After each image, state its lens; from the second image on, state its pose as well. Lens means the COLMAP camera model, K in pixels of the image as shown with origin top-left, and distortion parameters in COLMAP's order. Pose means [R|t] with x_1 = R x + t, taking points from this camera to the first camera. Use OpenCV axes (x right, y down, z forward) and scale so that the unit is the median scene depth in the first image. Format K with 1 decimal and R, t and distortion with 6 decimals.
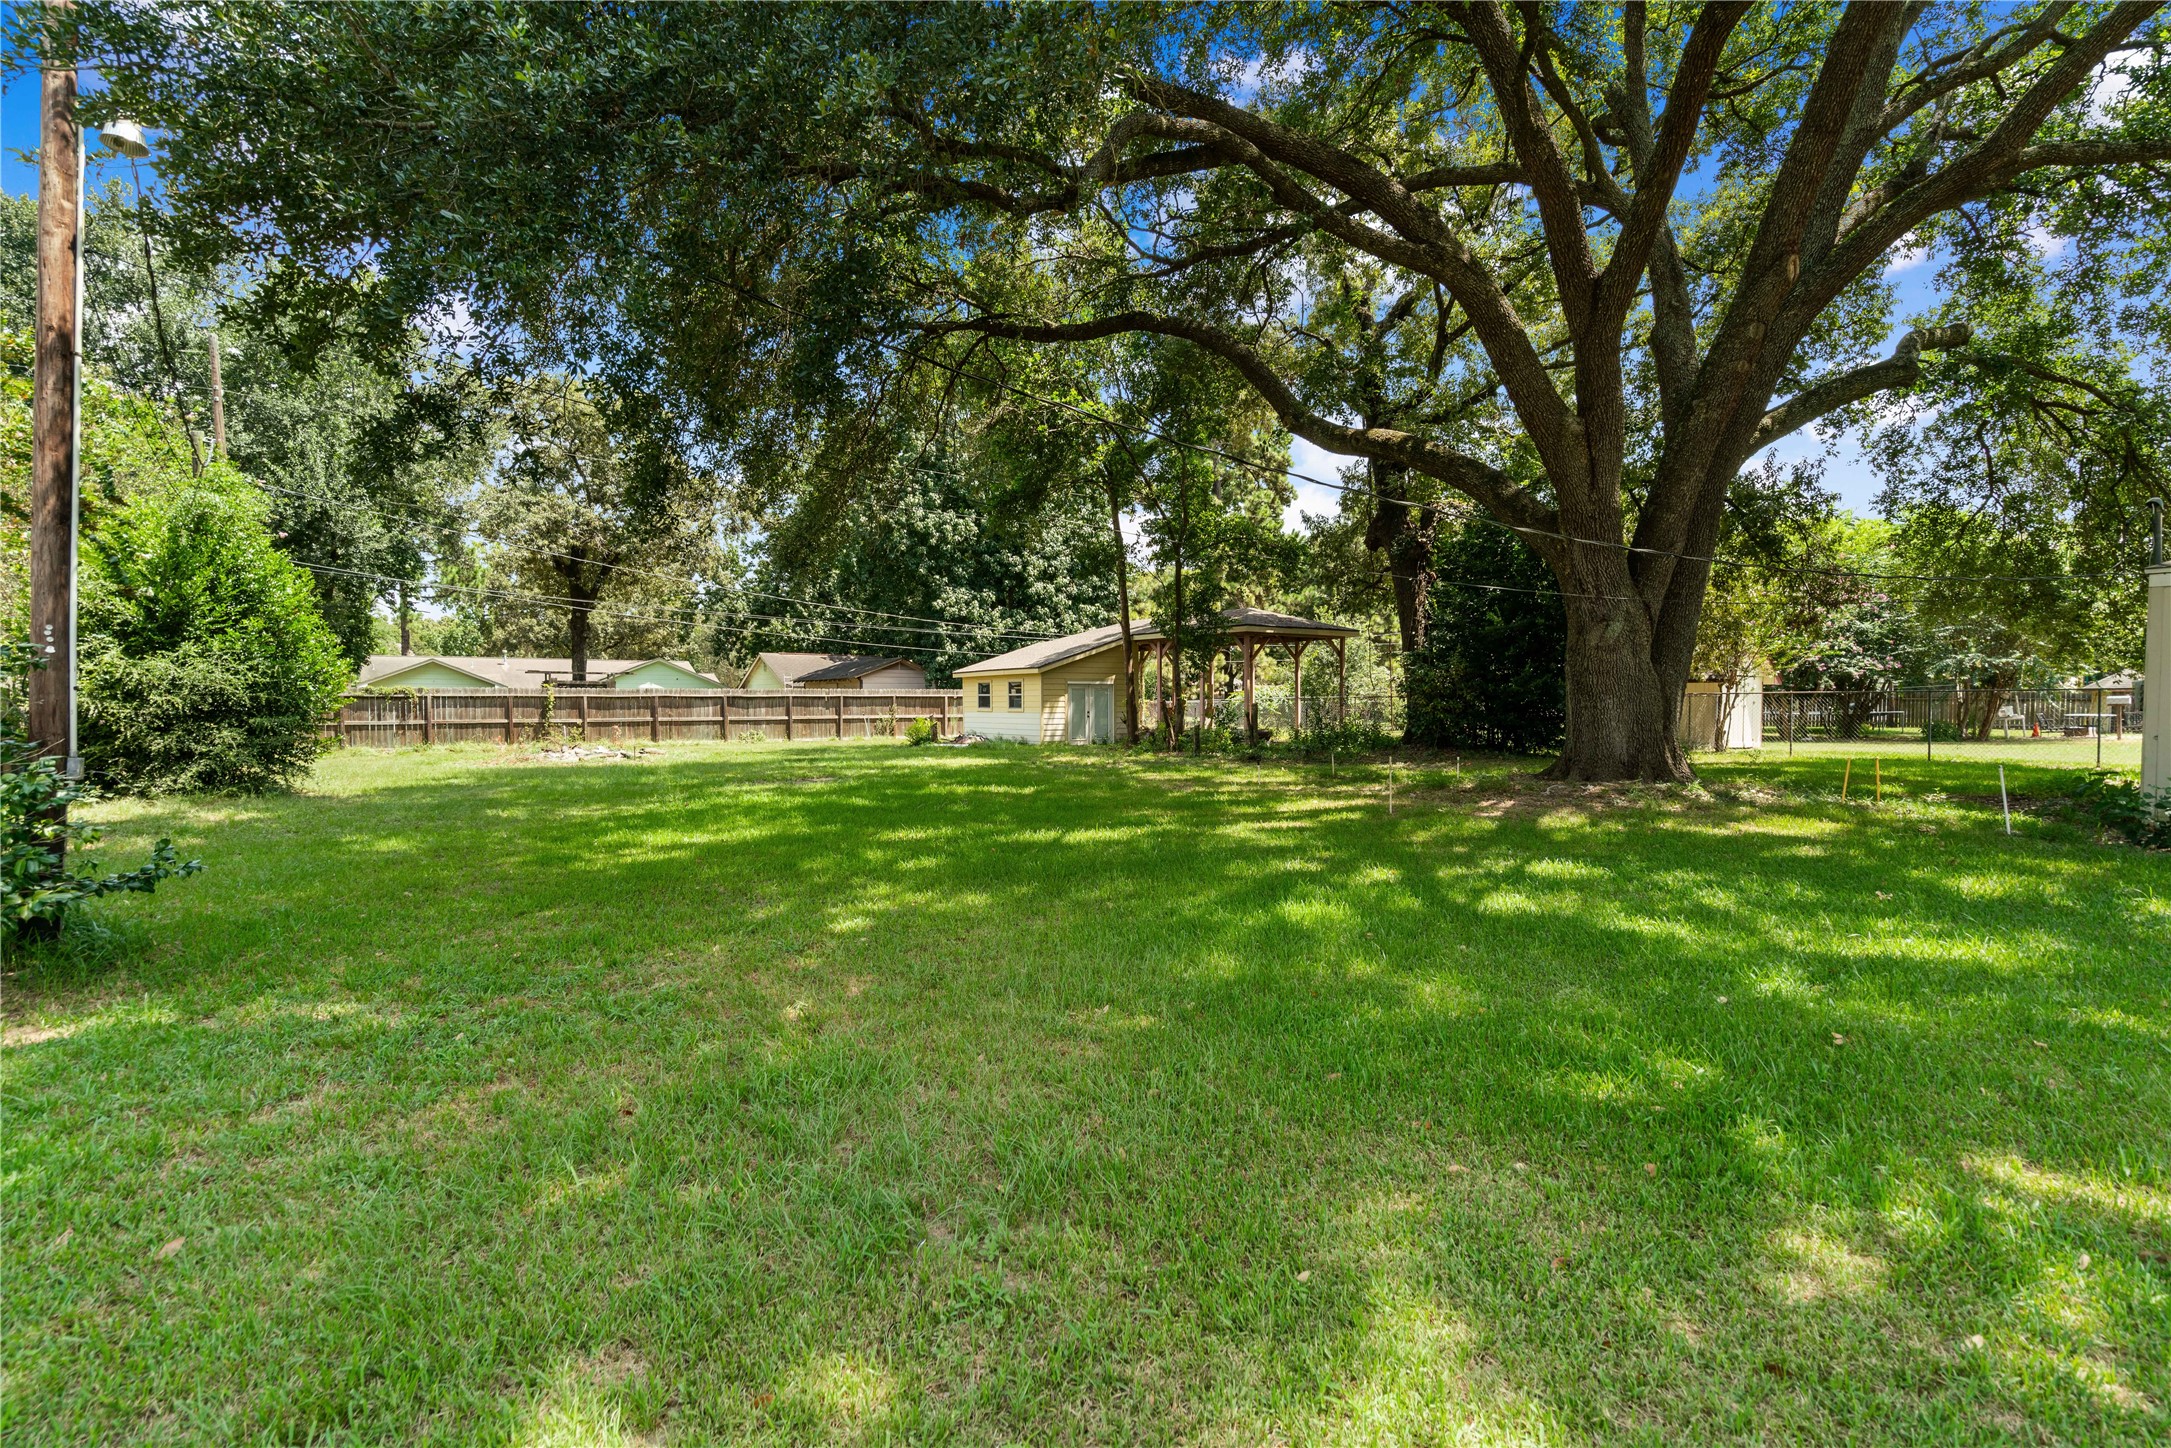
lens RADIAL K [[997.2, 0, 1082.8], [0, 997.2, 714.8], [0, 0, 1]] dist [0.001220, 0.000195]
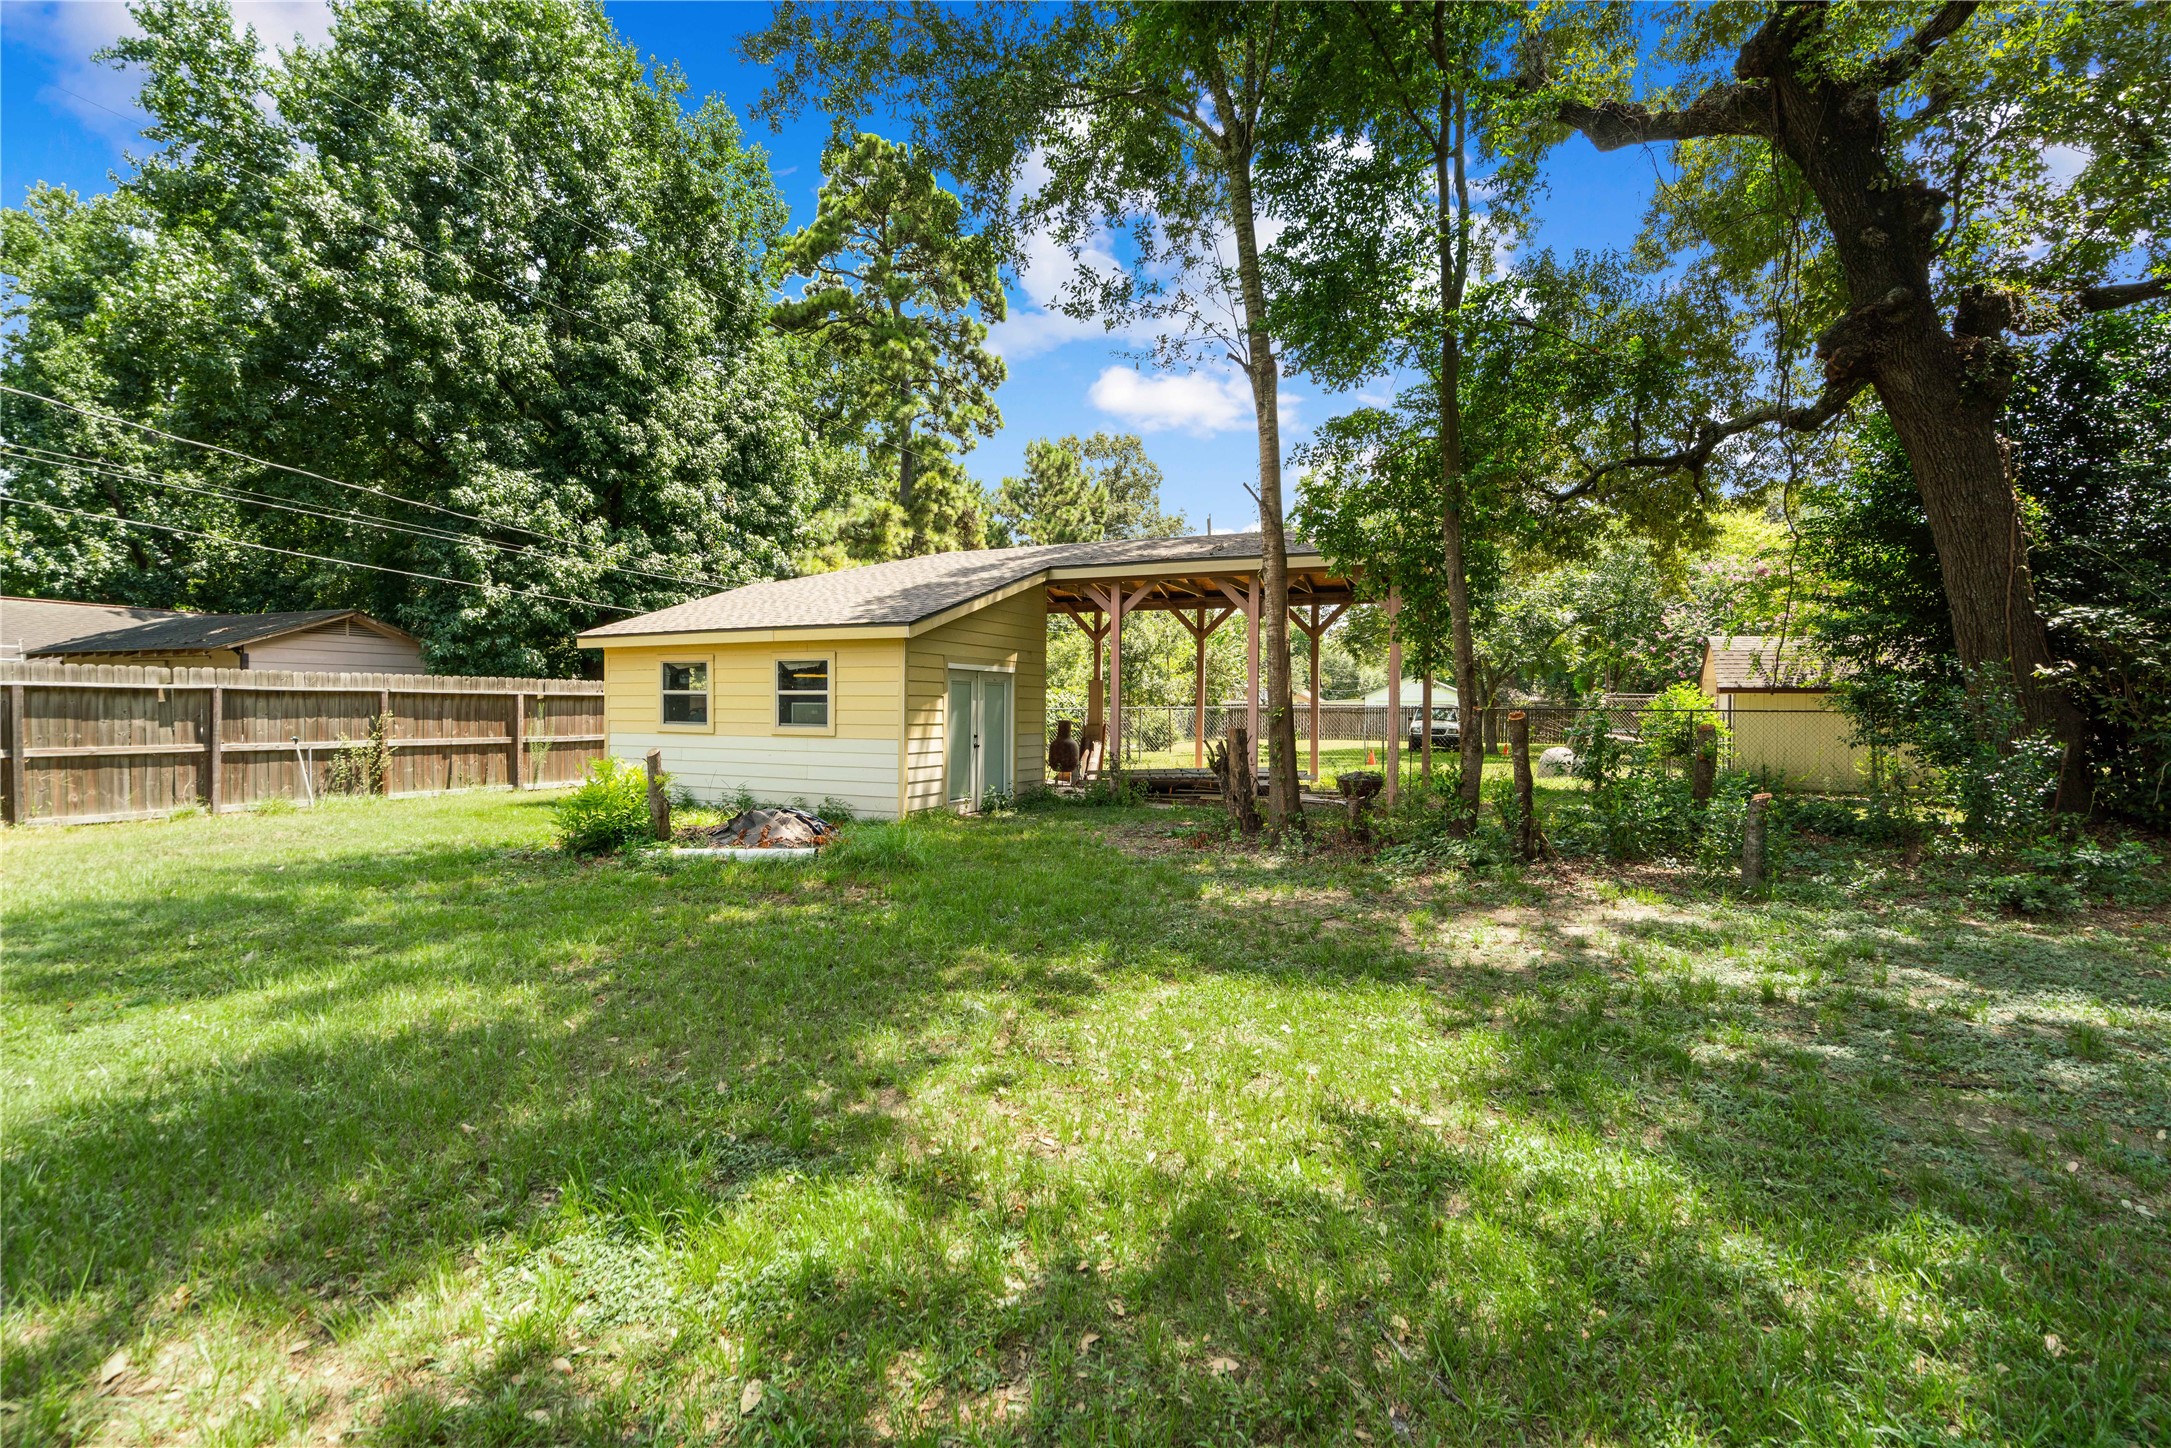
lens RADIAL K [[997.2, 0, 1091.5], [0, 997.2, 724.9], [0, 0, 1]] dist [0.001220, 0.000195]
pose [[0.859967, 0.000621, 0.510350, -0.129835], [-0.004193, 0.999974, 0.005850, -0.007700], [-0.510333, -0.007171, 0.859947, 0.444900]]
